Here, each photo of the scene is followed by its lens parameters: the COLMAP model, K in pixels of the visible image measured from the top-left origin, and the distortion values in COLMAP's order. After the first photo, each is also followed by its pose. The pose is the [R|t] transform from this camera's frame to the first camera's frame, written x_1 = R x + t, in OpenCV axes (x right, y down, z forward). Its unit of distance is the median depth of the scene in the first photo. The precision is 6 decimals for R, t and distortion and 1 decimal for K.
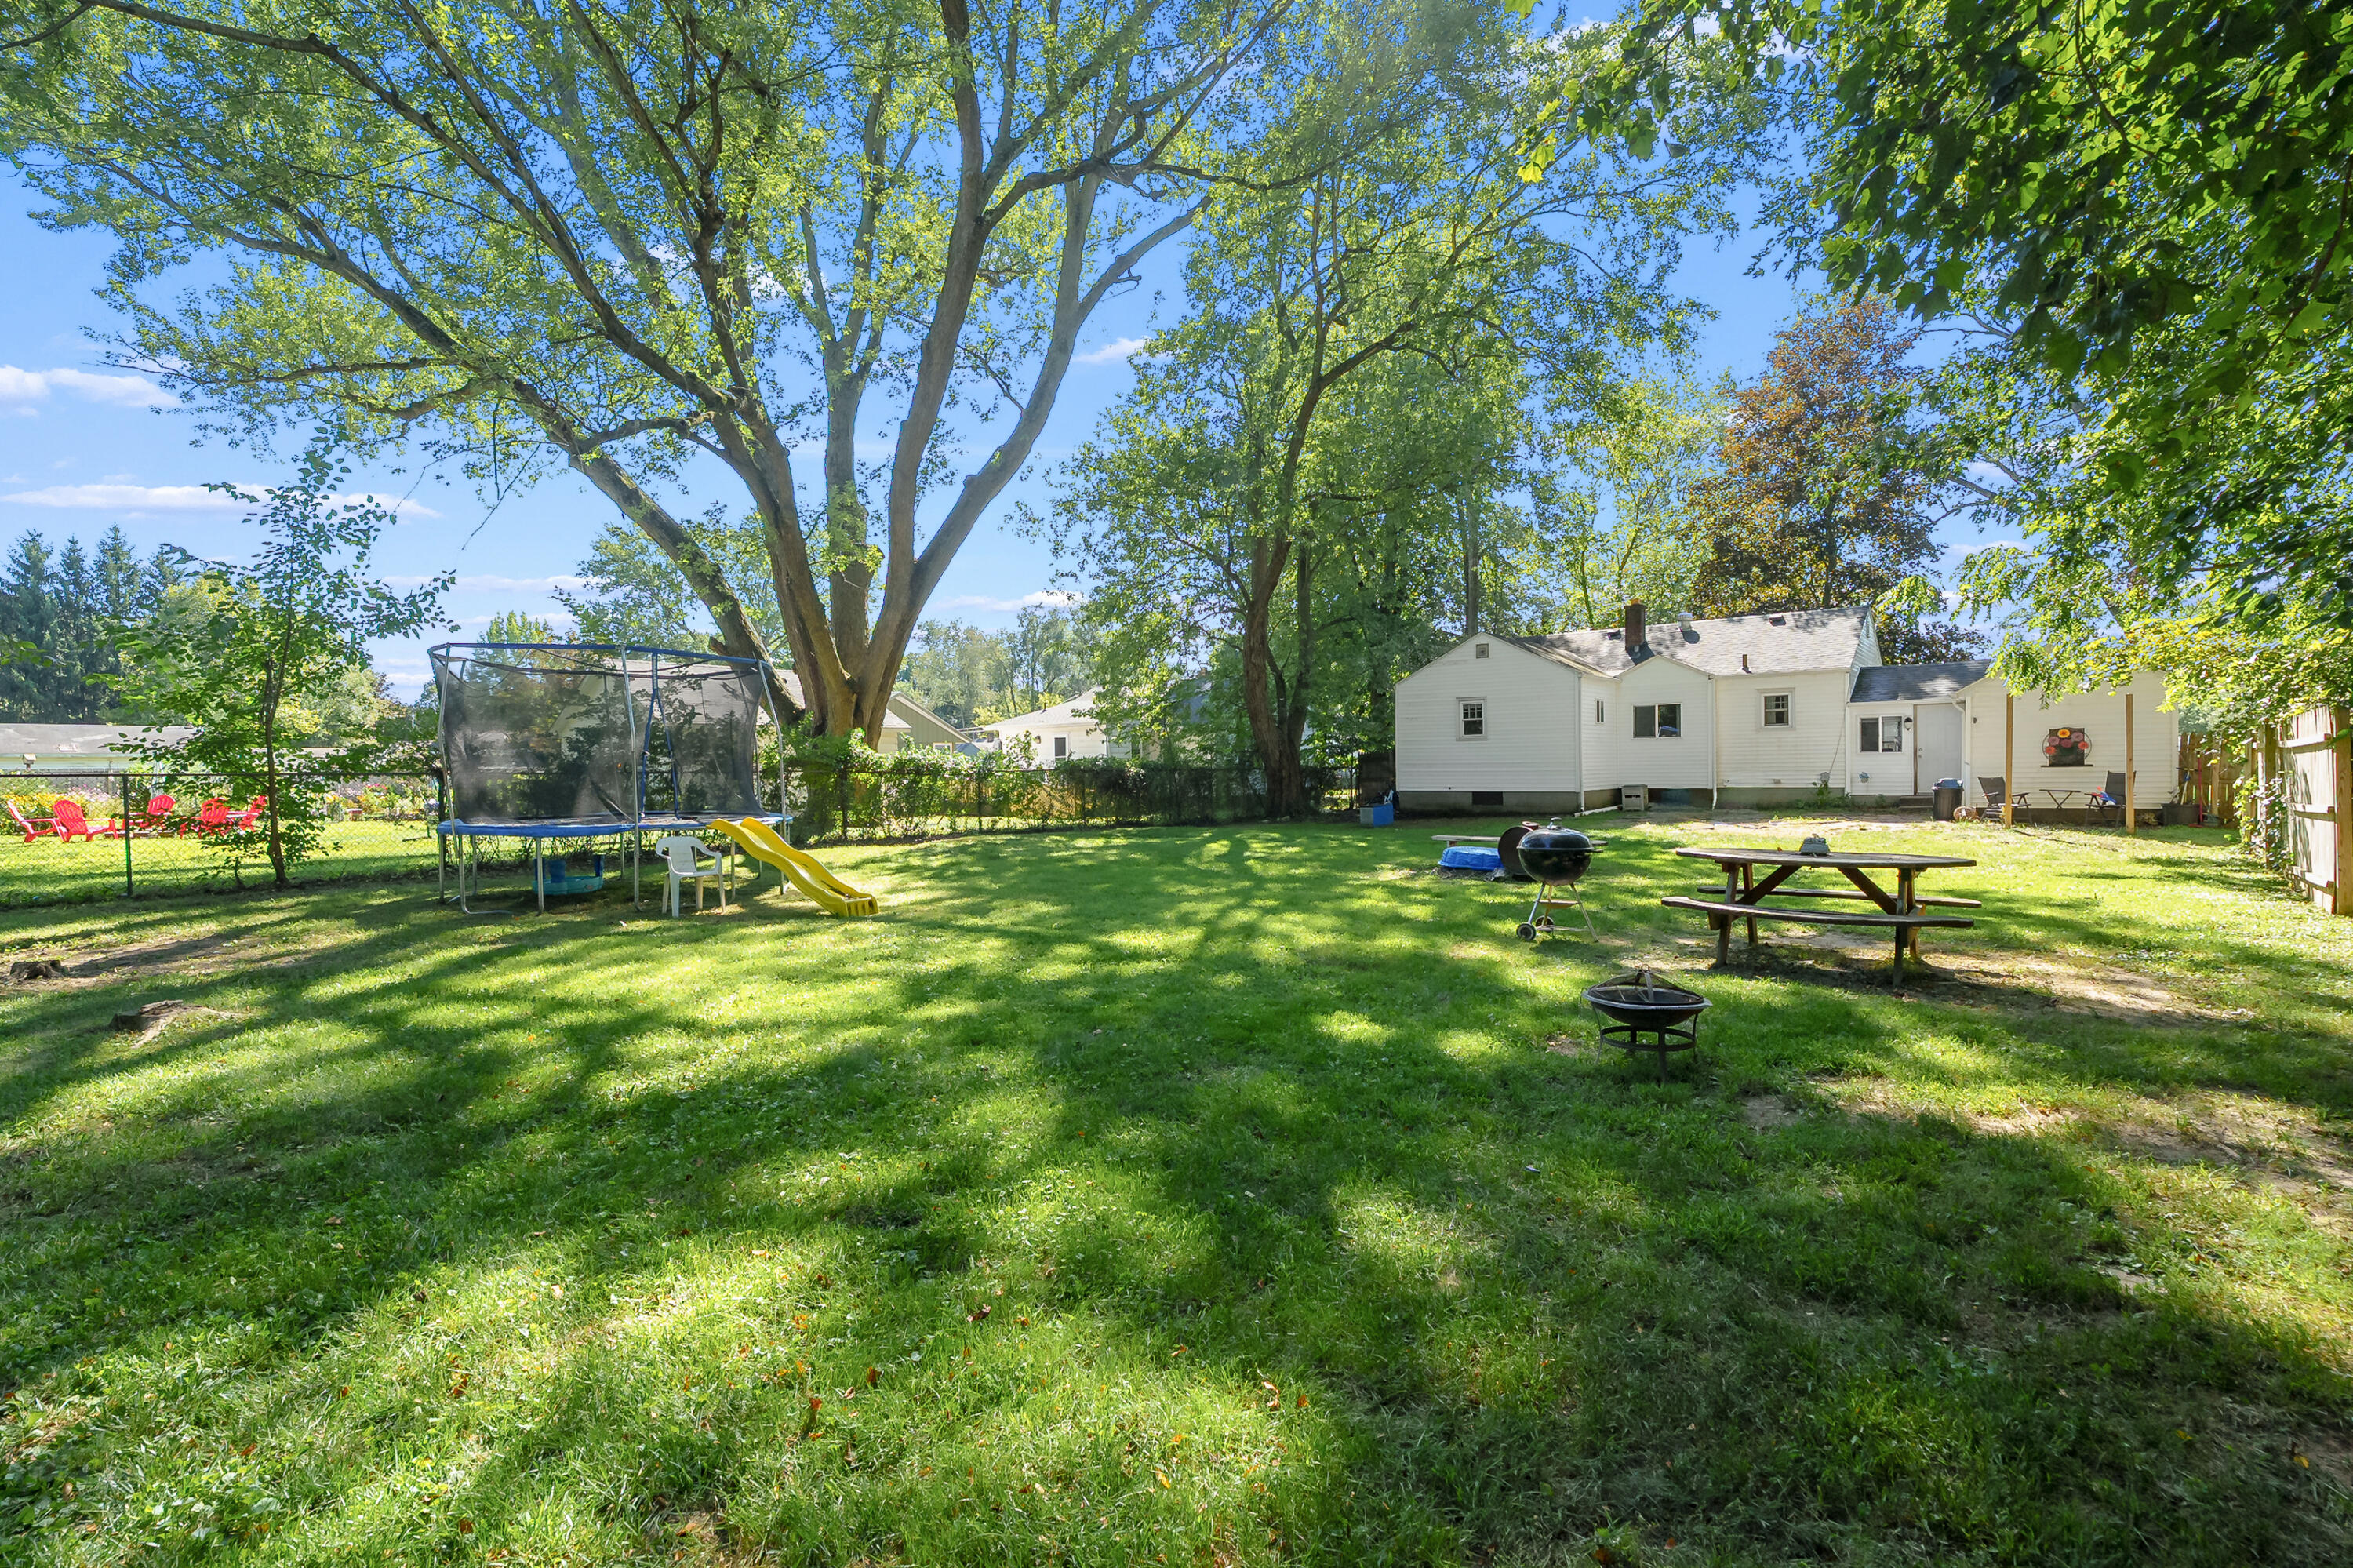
lens RADIAL K [[1049.4, 0, 1176.5], [0, 1049.4, 784.0], [0, 0, 1]] dist [-0.005404, 0.001589]
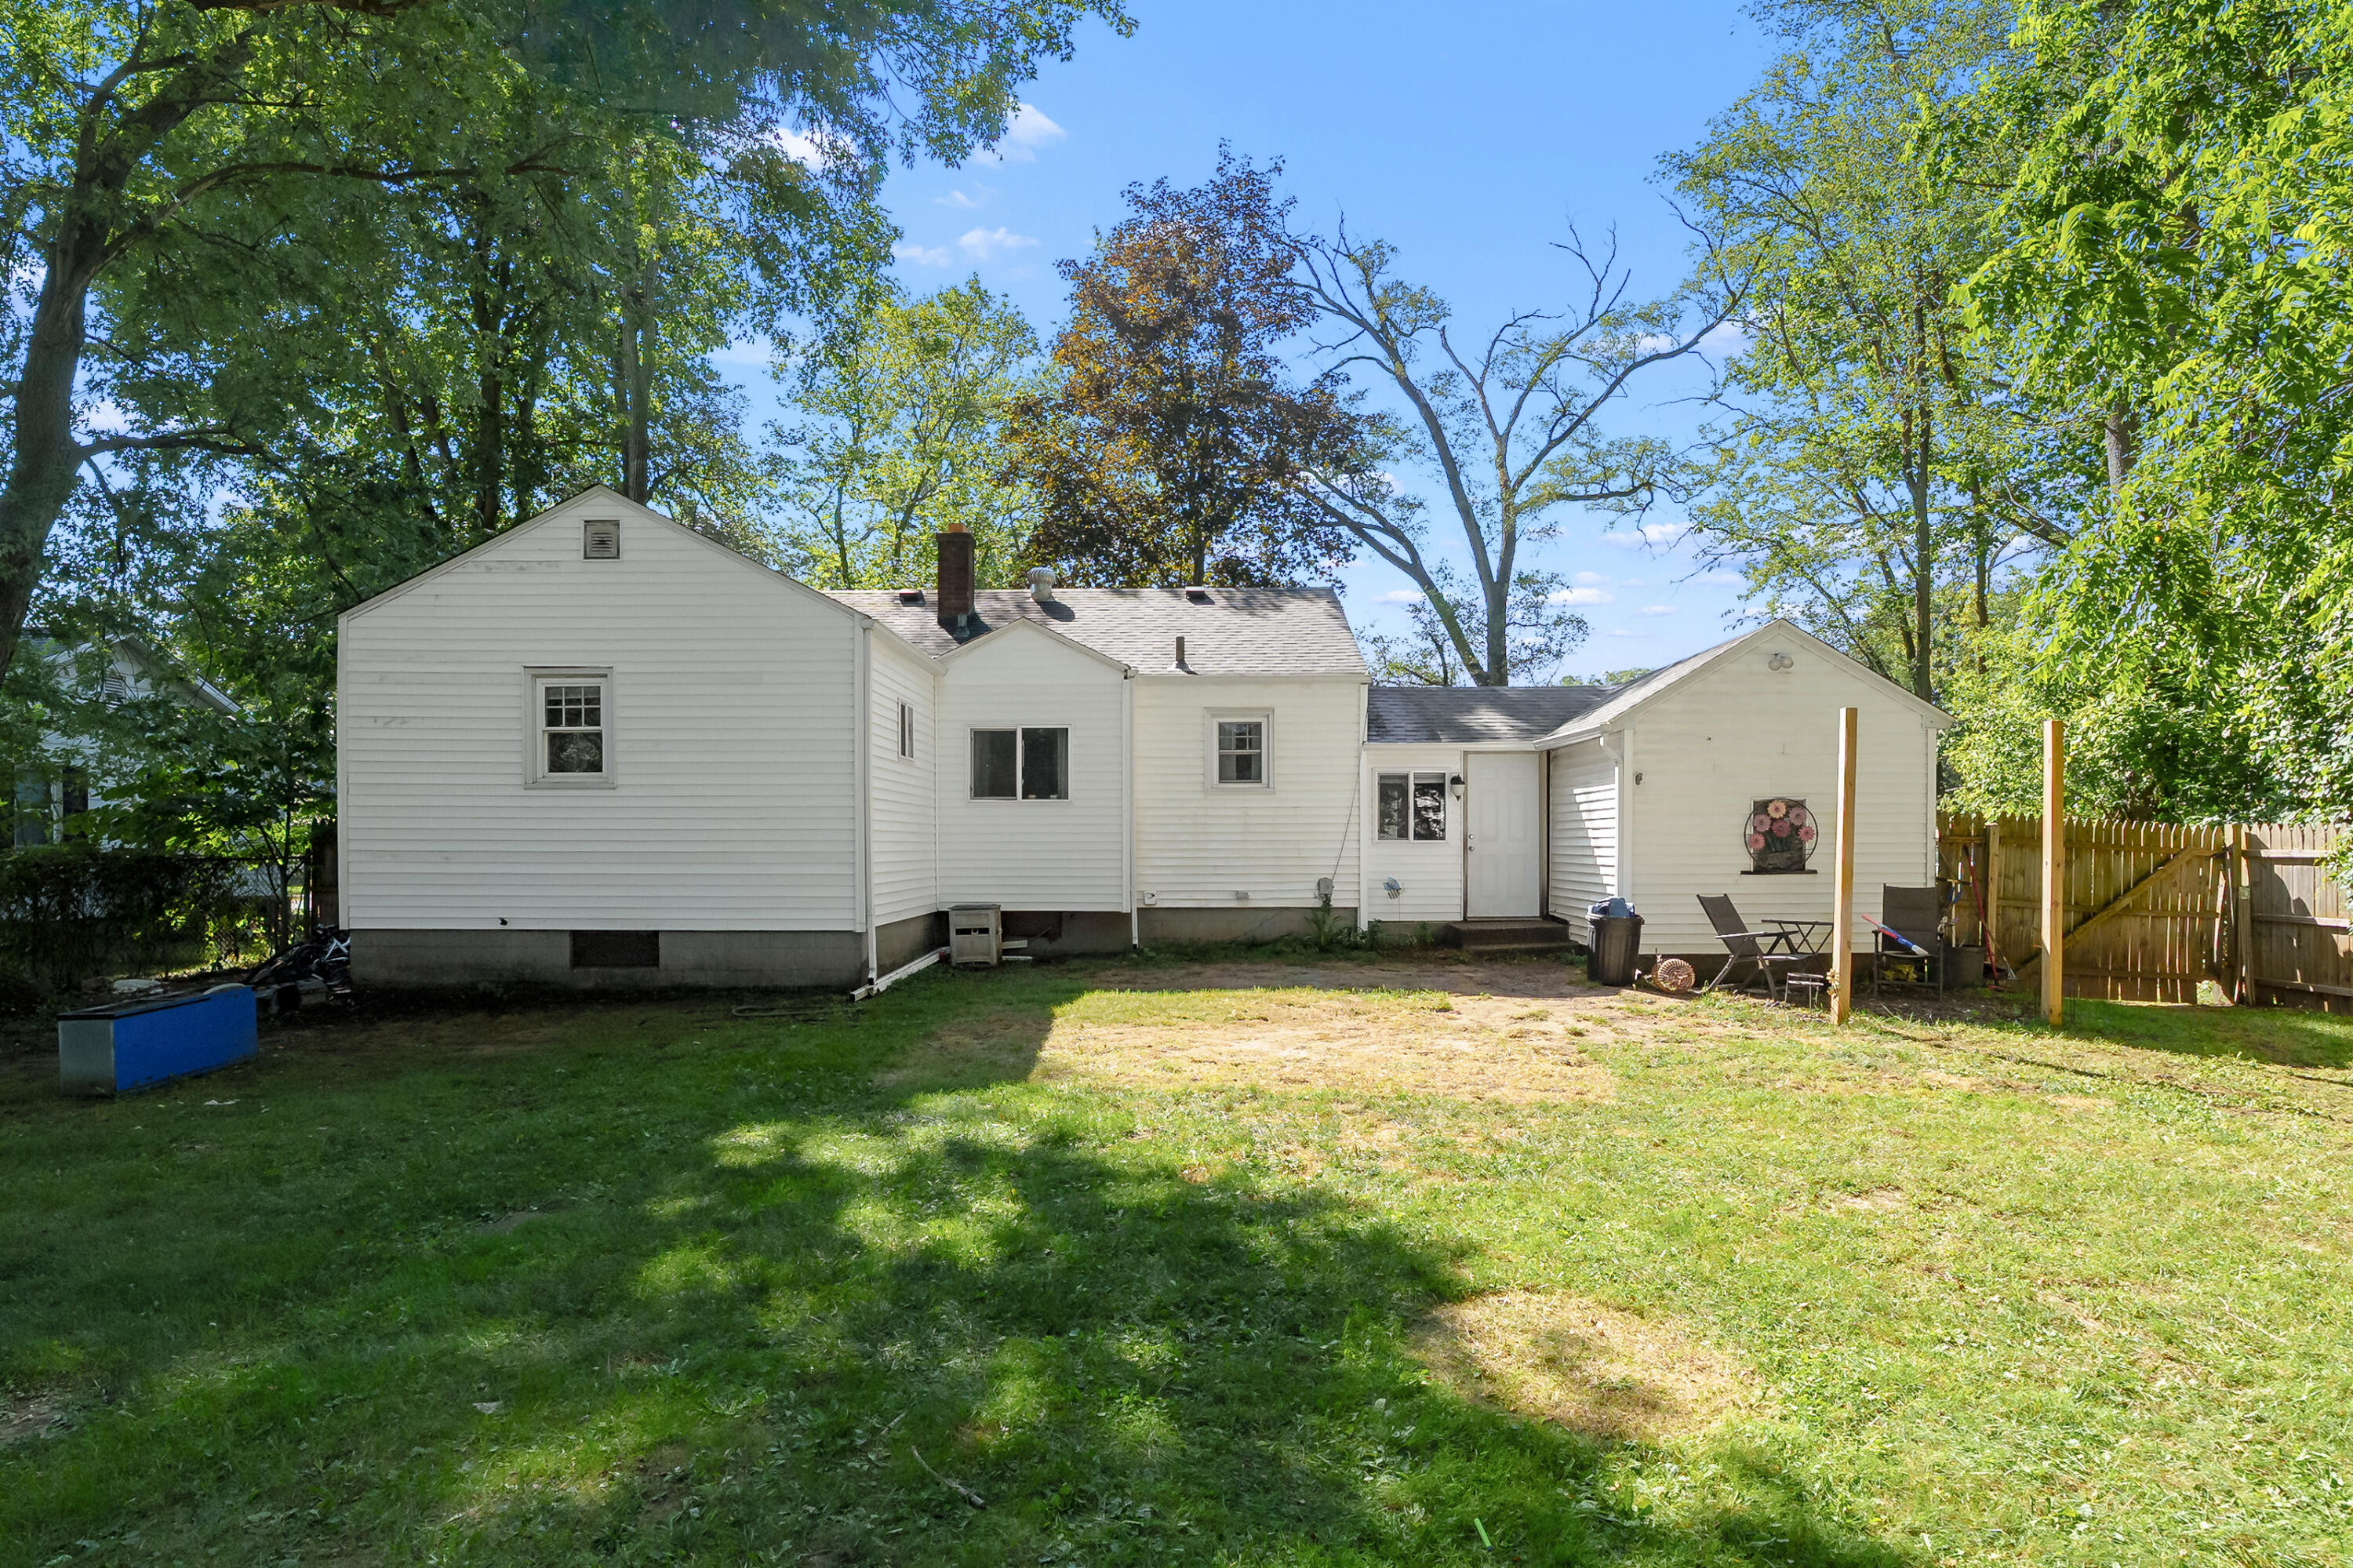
lens RADIAL K [[1109.7, 0, 1171.5], [0, 1109.7, 904.6], [0, 0, 1]] dist [-0.000438, 0.000064]
pose [[0.780676, -0.016842, 0.624708, 0.210467], [-0.001314, 0.999590, 0.028590, -0.012764], [-0.624934, -0.023140, 0.780335, 0.590219]]
